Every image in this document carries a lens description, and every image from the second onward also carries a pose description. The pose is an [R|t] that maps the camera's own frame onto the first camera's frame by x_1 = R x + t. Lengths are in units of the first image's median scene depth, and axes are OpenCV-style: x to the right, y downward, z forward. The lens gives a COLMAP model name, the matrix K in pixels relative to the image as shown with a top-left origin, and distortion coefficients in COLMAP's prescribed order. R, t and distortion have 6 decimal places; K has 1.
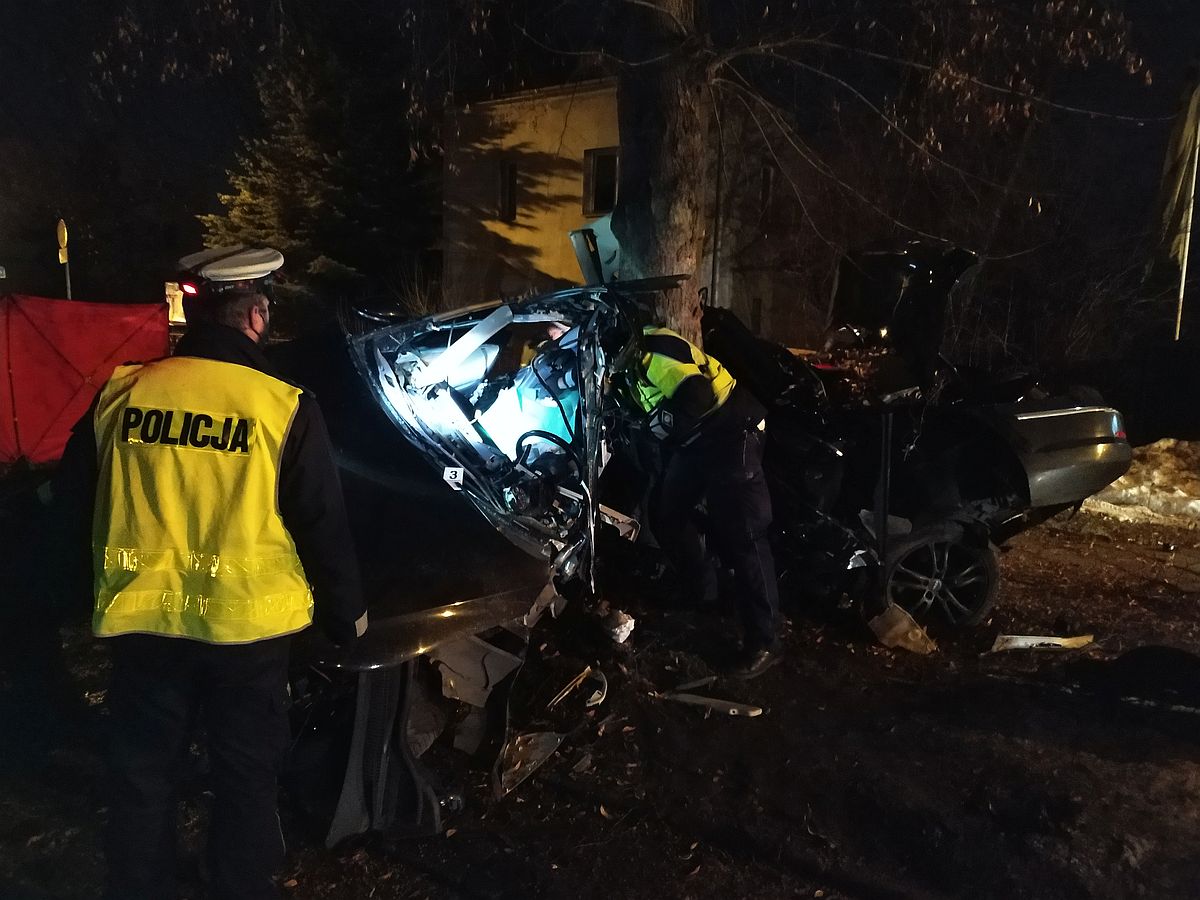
lens RADIAL K [[858.8, 0, 595.6], [0, 858.8, 436.4], [0, 0, 1]] dist [0.004948, -0.000865]
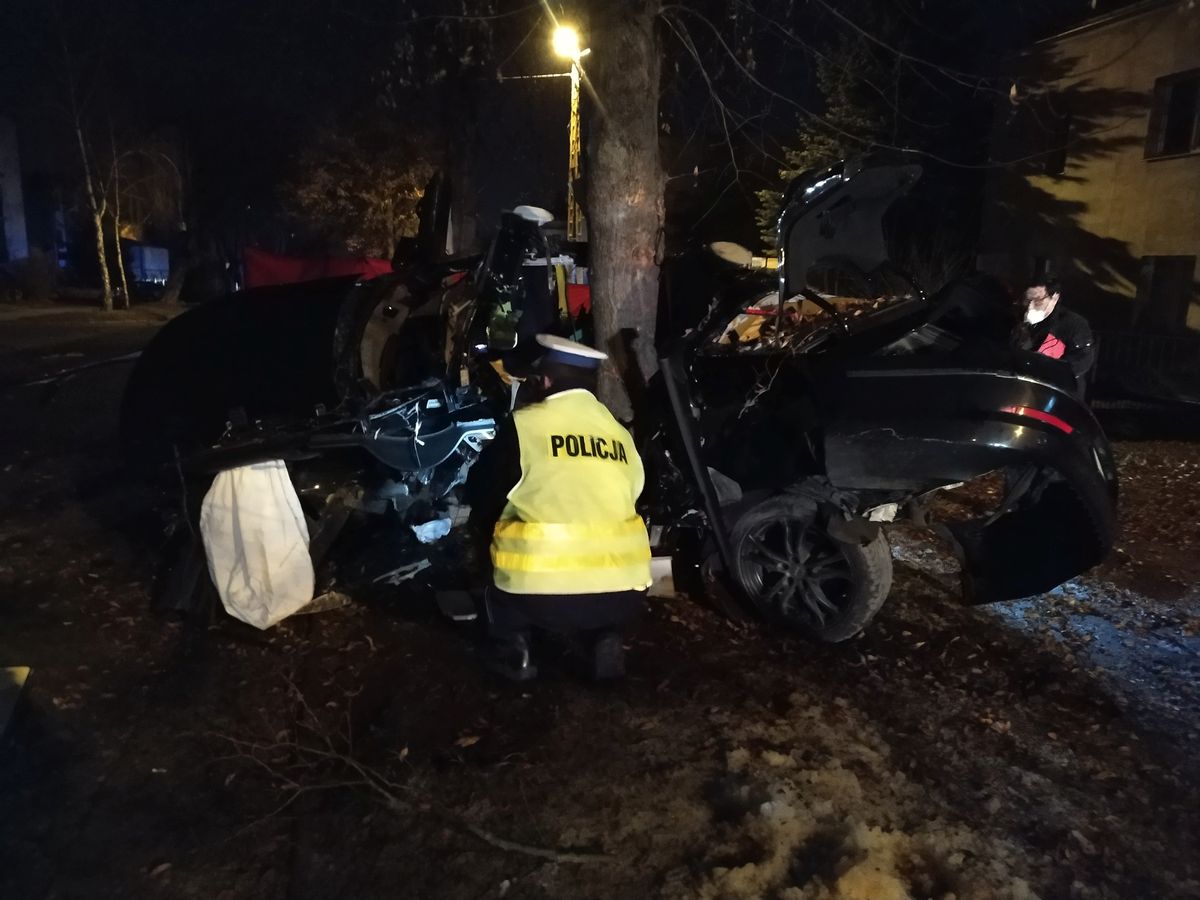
lens RADIAL K [[858.9, 0, 595.1], [0, 858.9, 432.9], [0, 0, 1]] dist [-0.000020, -0.008116]
pose [[0.758034, 0.112464, -0.642446, 0.138941], [-0.095560, 0.993542, 0.061173, 0.001102], [0.645177, 0.015021, 0.763885, 0.041343]]
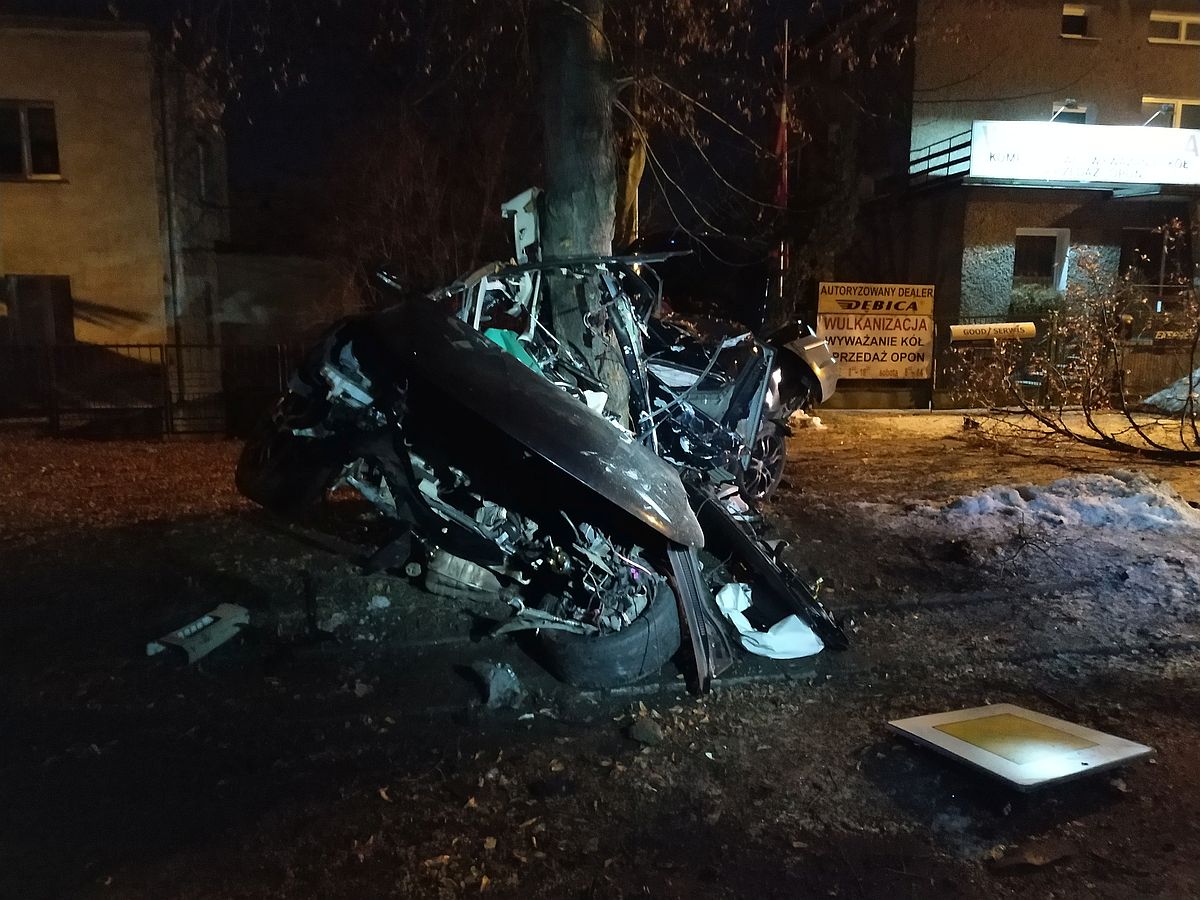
lens RADIAL K [[851.1, 0, 590.0], [0, 851.1, 423.9], [0, 0, 1]] dist [0.028545, -0.038919]
pose [[0.739497, -0.105874, 0.664781, -0.143396], [0.105434, 0.993583, 0.040955, 0.001825], [-0.664851, 0.039804, 0.745914, 0.017206]]
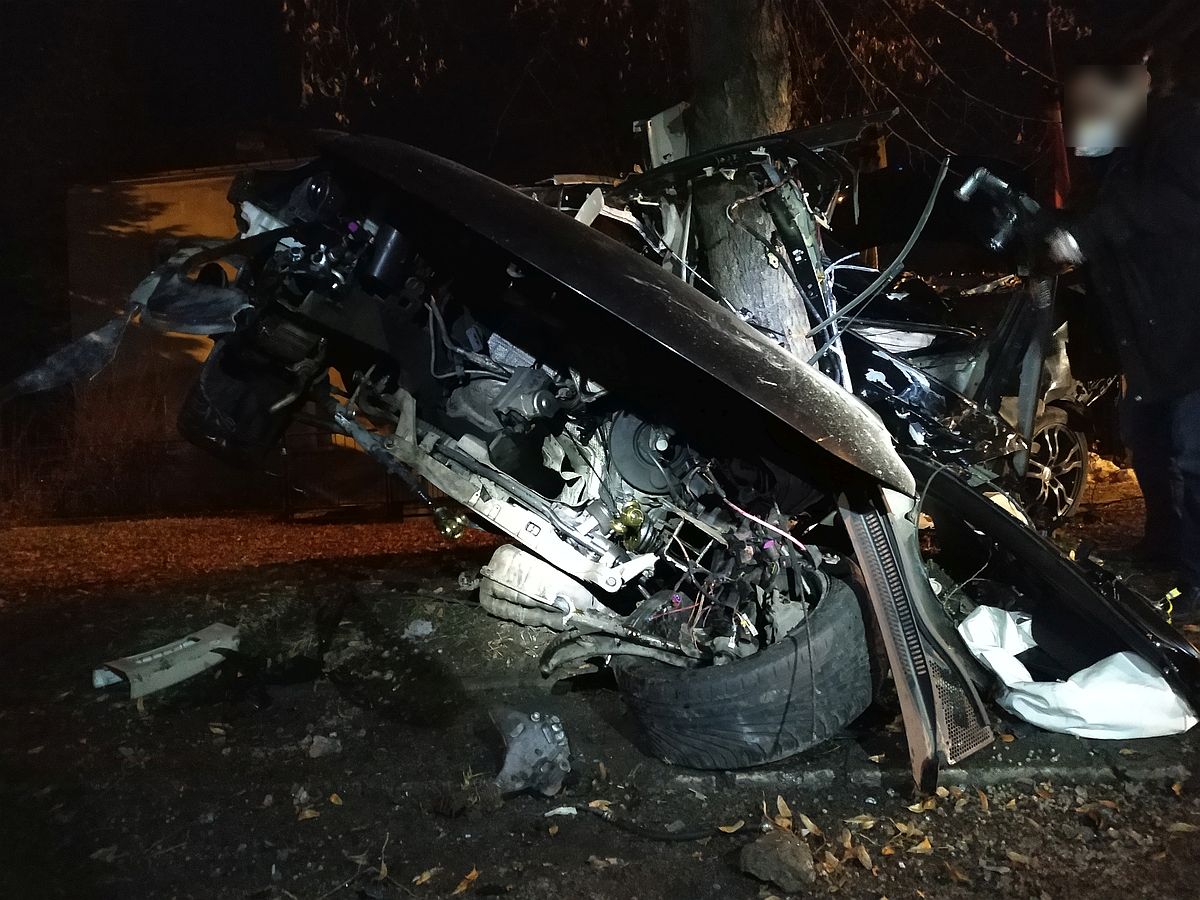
lens RADIAL K [[854.9, 0, 602.3], [0, 854.9, 431.7], [0, 0, 1]] dist [0.002238, -0.000413]
pose [[0.898715, -0.059802, 0.434436, -0.087902], [0.124417, 0.984722, -0.121828, 0.032550], [-0.420513, 0.163540, 0.892426, 0.059710]]
